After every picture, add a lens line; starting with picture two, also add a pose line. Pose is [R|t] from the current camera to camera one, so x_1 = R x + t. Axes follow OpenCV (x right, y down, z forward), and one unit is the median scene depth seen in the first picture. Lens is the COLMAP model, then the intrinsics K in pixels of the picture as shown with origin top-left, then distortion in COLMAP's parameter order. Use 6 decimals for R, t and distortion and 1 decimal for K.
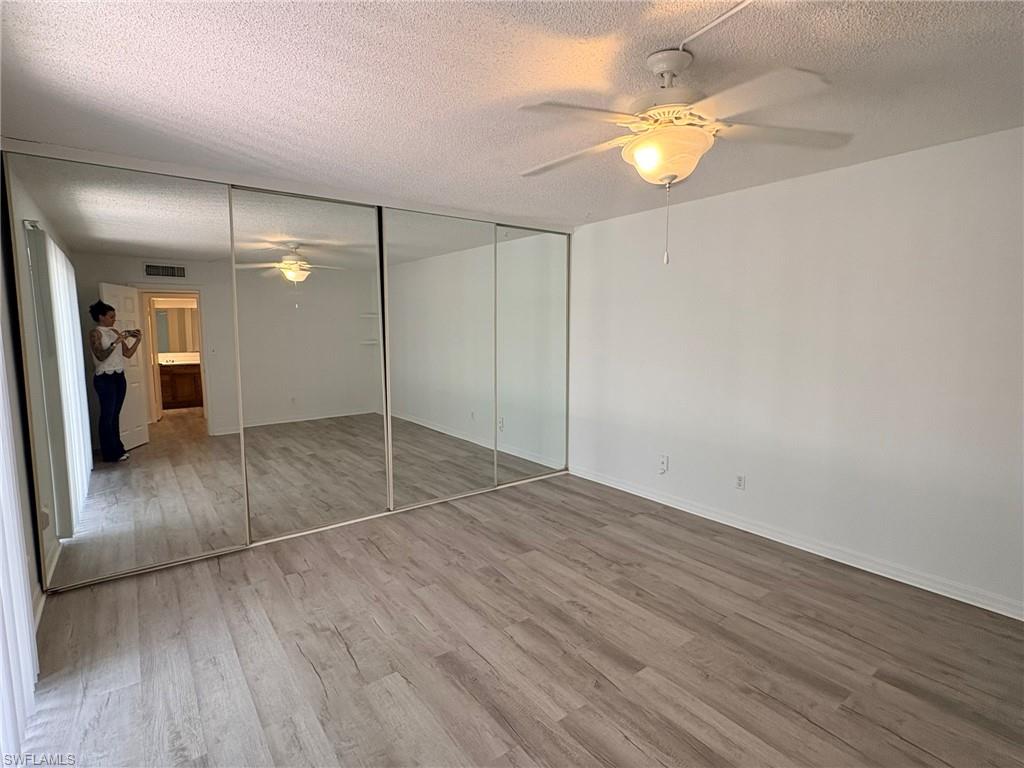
lens RADIAL K [[509.5, 0, 511.9], [0, 509.5, 382.3], [0, 0, 1]] dist [-0.001927, -0.000266]
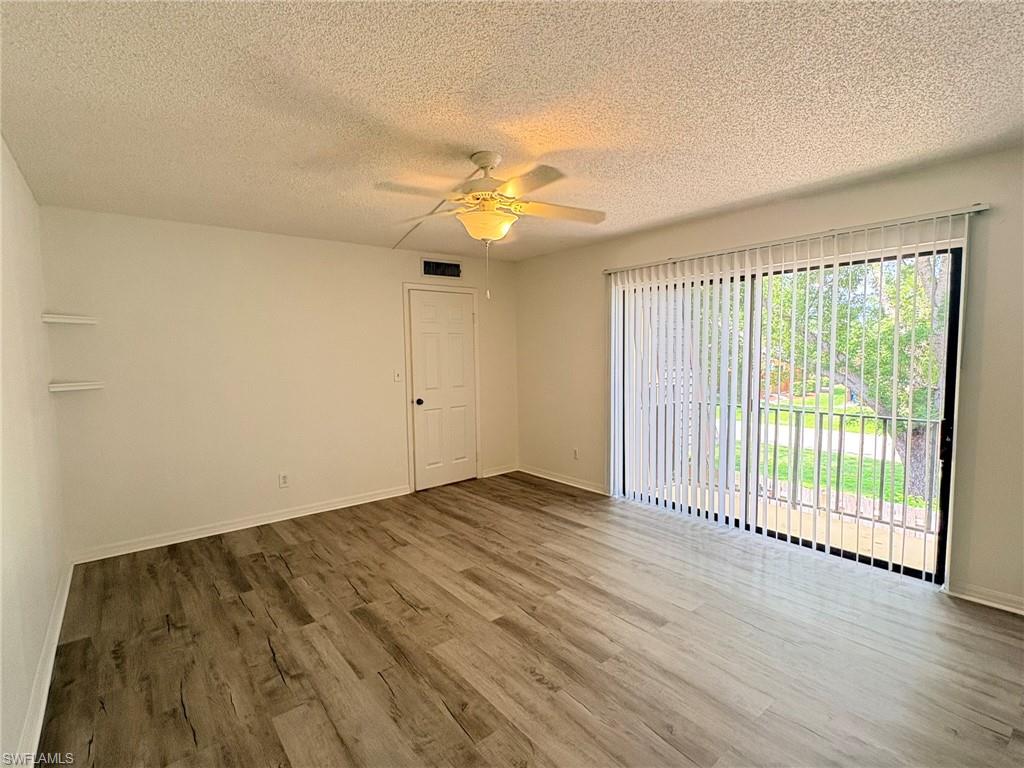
lens RADIAL K [[483.0, 0, 511.8], [0, 483.0, 383.8], [0, 0, 1]] dist [-0.000502, -0.000755]
pose [[-0.999092, 0.021584, -0.036742, 0.225047], [0.014413, 0.982574, 0.185311, -0.190664], [0.040101, 0.184614, -0.981993, 1.846810]]
